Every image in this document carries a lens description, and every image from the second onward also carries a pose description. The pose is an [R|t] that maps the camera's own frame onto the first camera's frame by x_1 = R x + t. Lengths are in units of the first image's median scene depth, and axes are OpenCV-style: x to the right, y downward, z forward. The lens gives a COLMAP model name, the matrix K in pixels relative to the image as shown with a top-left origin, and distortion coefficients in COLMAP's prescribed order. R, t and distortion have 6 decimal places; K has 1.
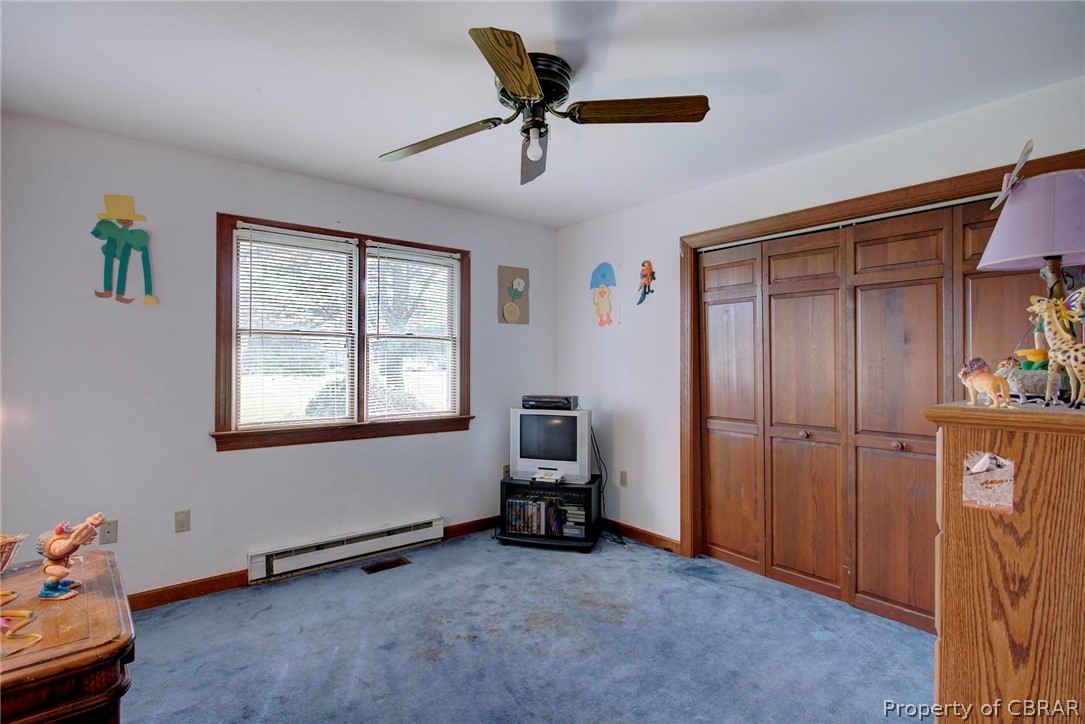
lens RADIAL K [[524.5, 0, 536.7], [0, 524.5, 359.2], [0, 0, 1]] dist [-0.002067, -0.000215]
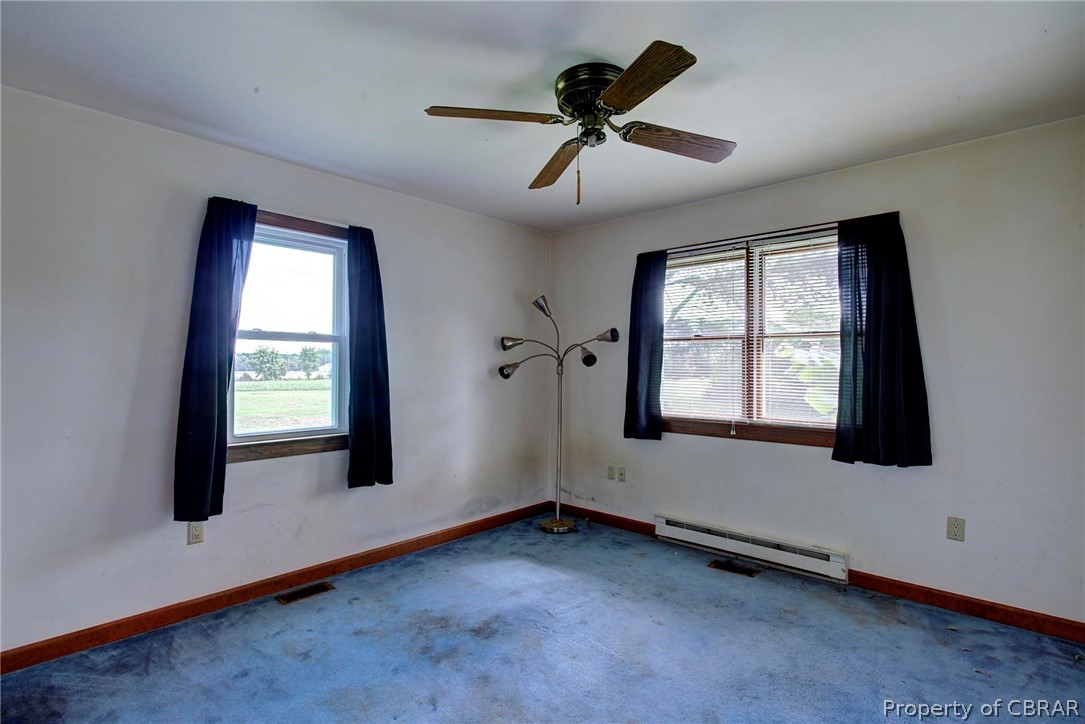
lens RADIAL K [[524.5, 0, 536.7], [0, 524.5, 359.2], [0, 0, 1]] dist [-0.002067, -0.000215]
pose [[0.152377, -0.011074, -0.988260, 0.613408], [0.014729, 0.999852, -0.008933, 0.001570], [0.988213, -0.013195, 0.152518, 0.470506]]
